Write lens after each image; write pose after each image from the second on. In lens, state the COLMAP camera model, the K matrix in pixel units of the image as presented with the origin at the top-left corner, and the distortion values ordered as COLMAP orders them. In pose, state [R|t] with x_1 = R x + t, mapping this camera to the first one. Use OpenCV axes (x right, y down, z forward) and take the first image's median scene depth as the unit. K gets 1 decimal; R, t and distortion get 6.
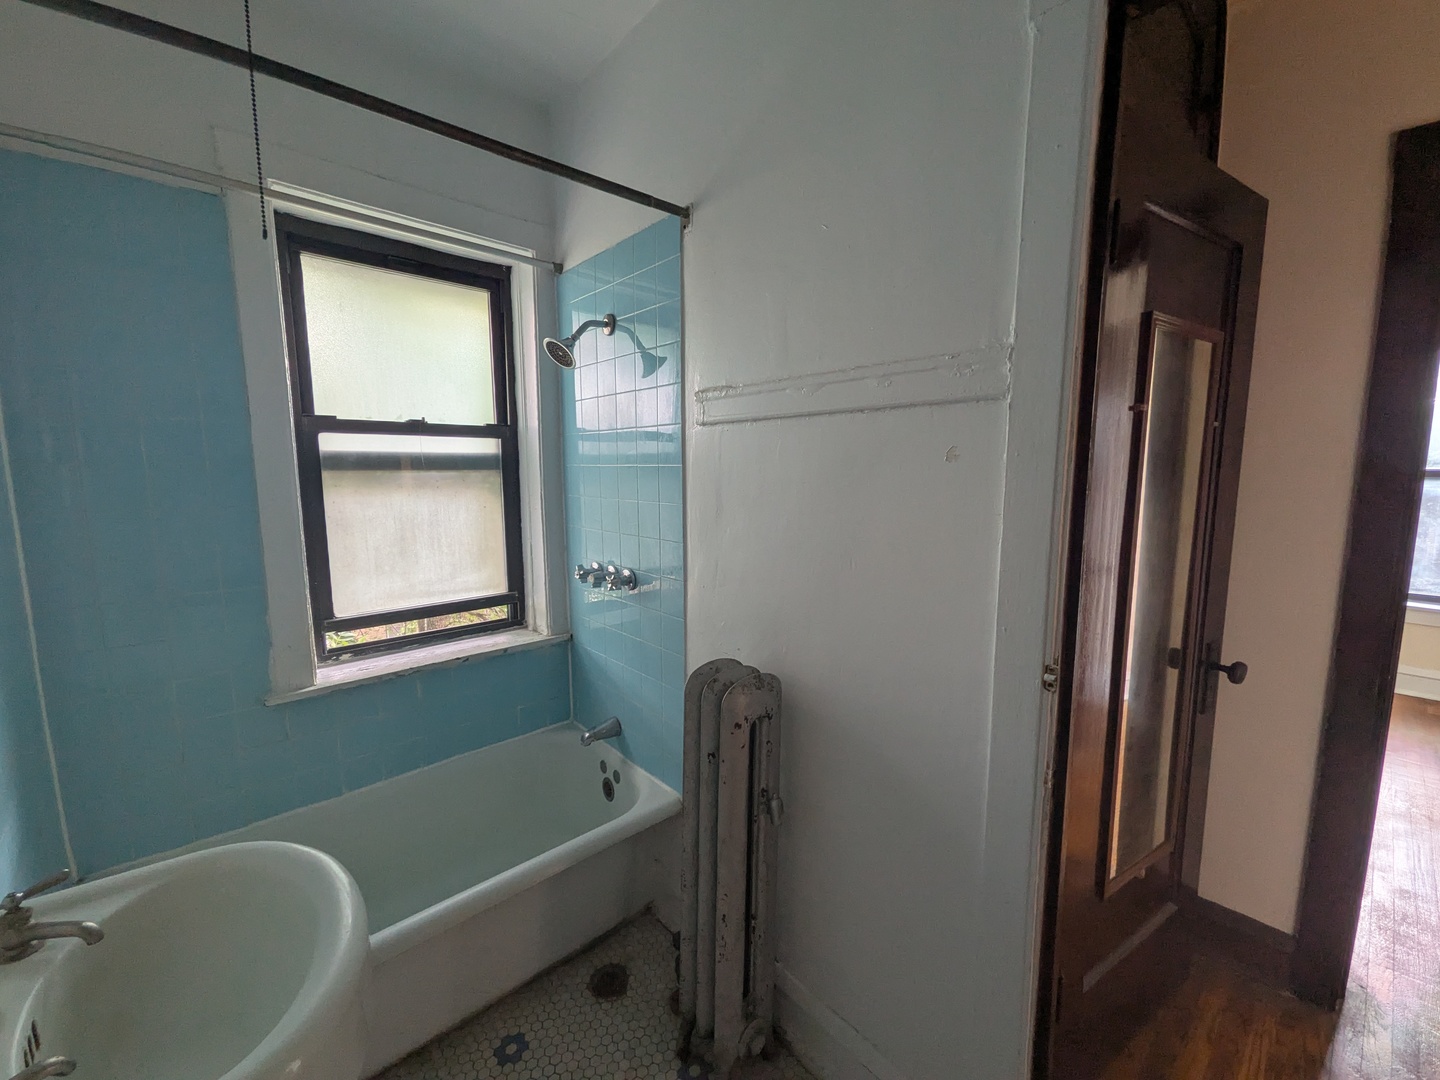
lens RADIAL K [[566.2, 0, 715.0], [0, 566.2, 540.5], [0, 0, 1]] dist [0.007456, -0.002124]
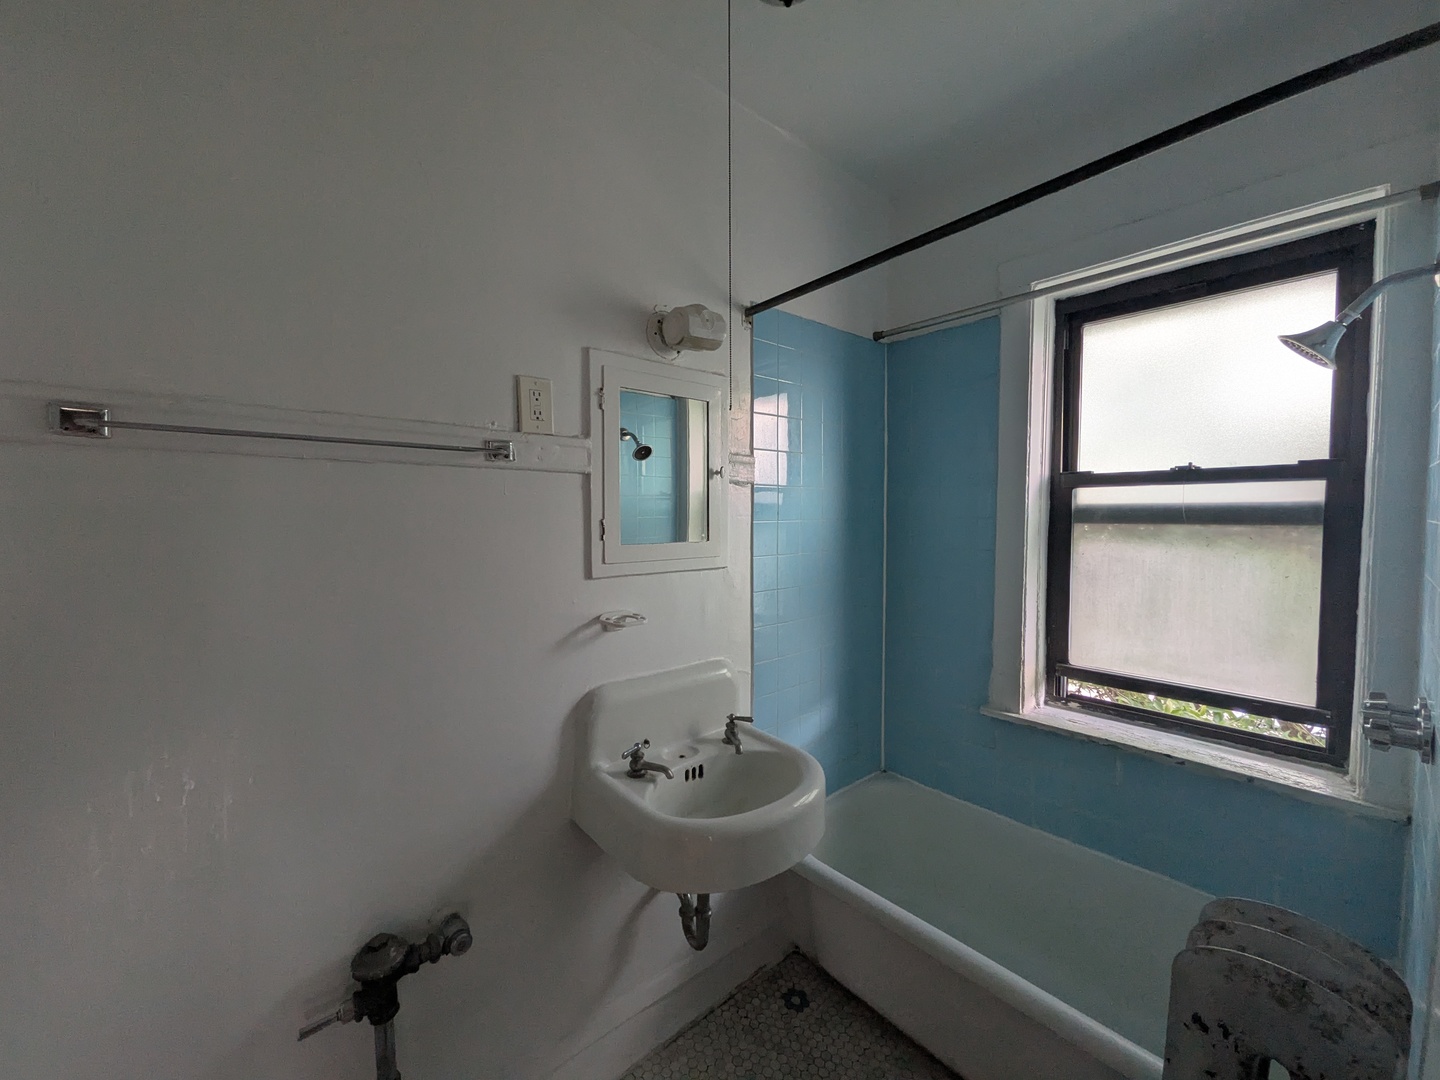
lens RADIAL K [[566.2, 0, 722.6], [0, 566.2, 540.5], [0, 0, 1]] dist [0.007456, -0.002124]
pose [[0.000296, 0.043443, -0.999056, 0.335793], [-0.131773, 0.990346, 0.043025, -0.045747], [0.991280, 0.131635, 0.006018, 0.315663]]
